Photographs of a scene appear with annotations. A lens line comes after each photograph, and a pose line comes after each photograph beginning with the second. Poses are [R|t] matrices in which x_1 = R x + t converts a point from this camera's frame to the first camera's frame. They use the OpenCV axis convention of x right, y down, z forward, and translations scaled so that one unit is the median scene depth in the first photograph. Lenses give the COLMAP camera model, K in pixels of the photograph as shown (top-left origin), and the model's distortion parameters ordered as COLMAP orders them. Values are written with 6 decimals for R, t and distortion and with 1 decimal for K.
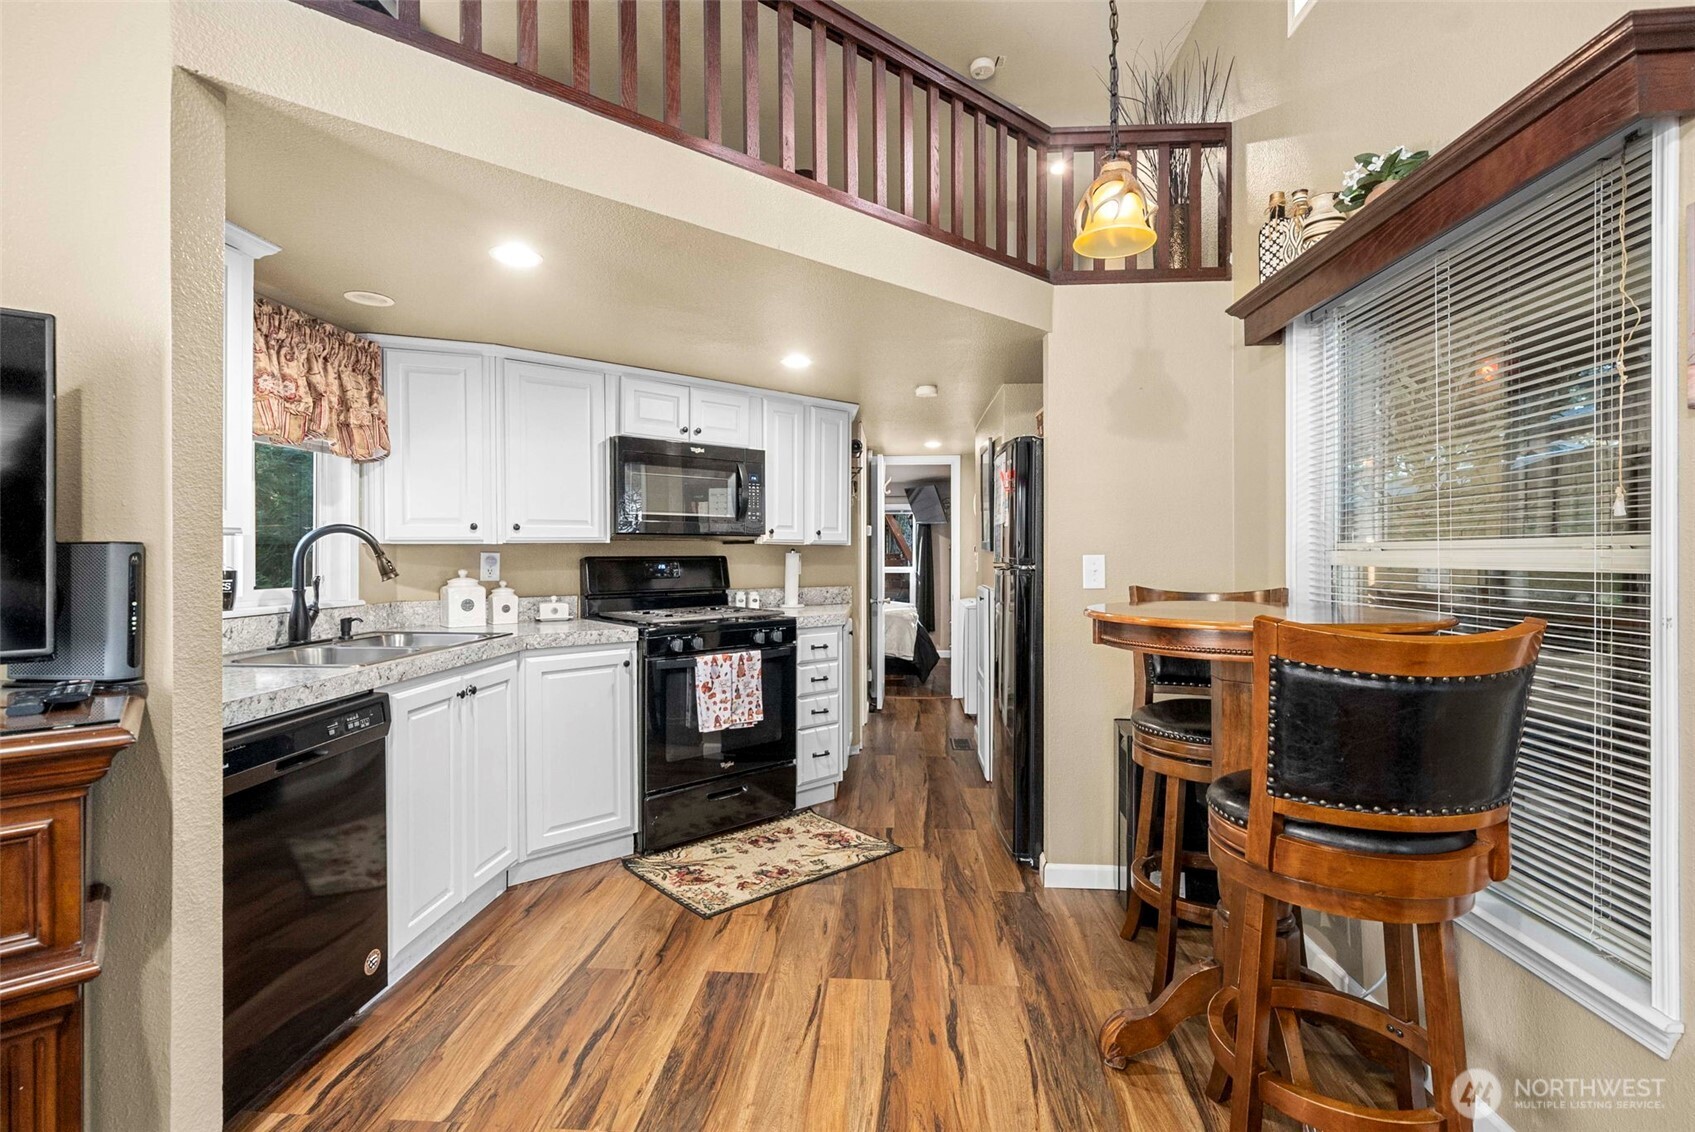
lens RADIAL K [[894.5, 0, 912.4], [0, 894.5, 555.4], [0, 0, 1]] dist [0.001380, -0.000340]
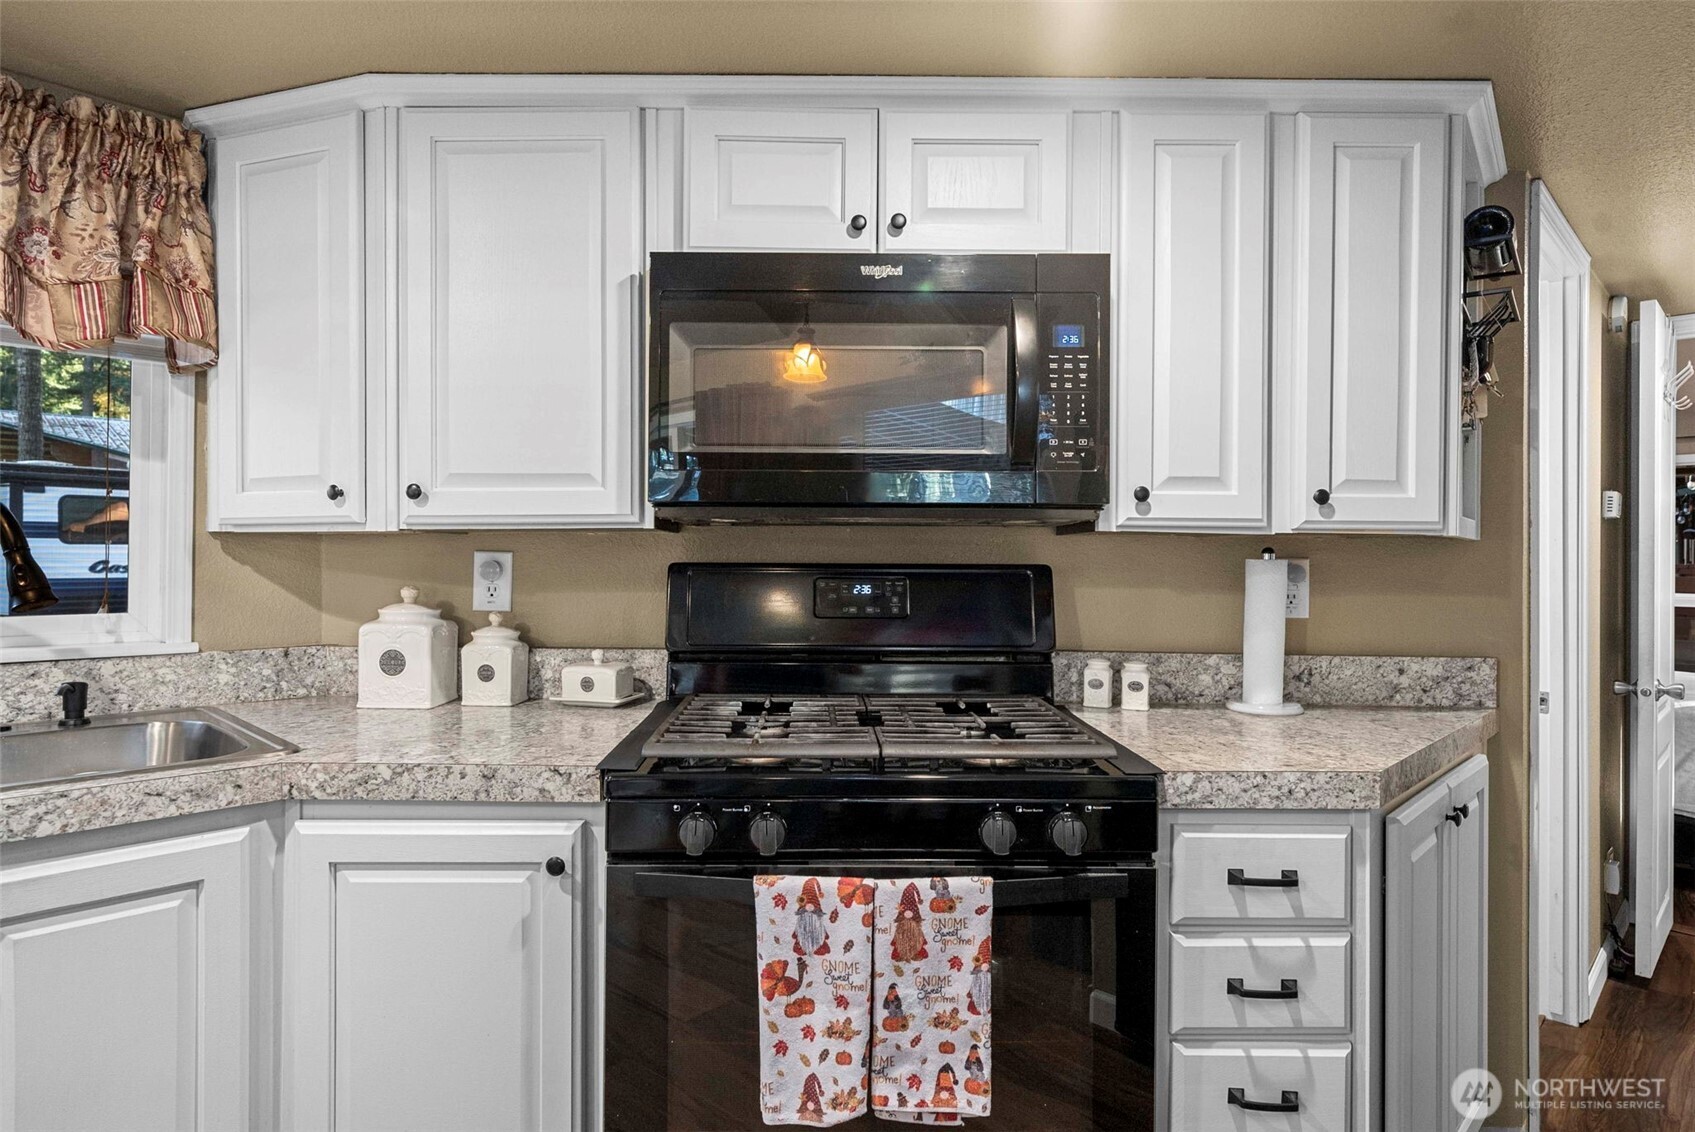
lens RADIAL K [[894.5, 0, 912.4], [0, 894.5, 555.4], [0, 0, 1]] dist [0.001380, -0.000340]
pose [[0.696614, 0.004224, -0.717434, 0.028456], [-0.010025, 0.999942, -0.003846, -0.001592], [0.717376, 0.009872, 0.696616, 0.775688]]
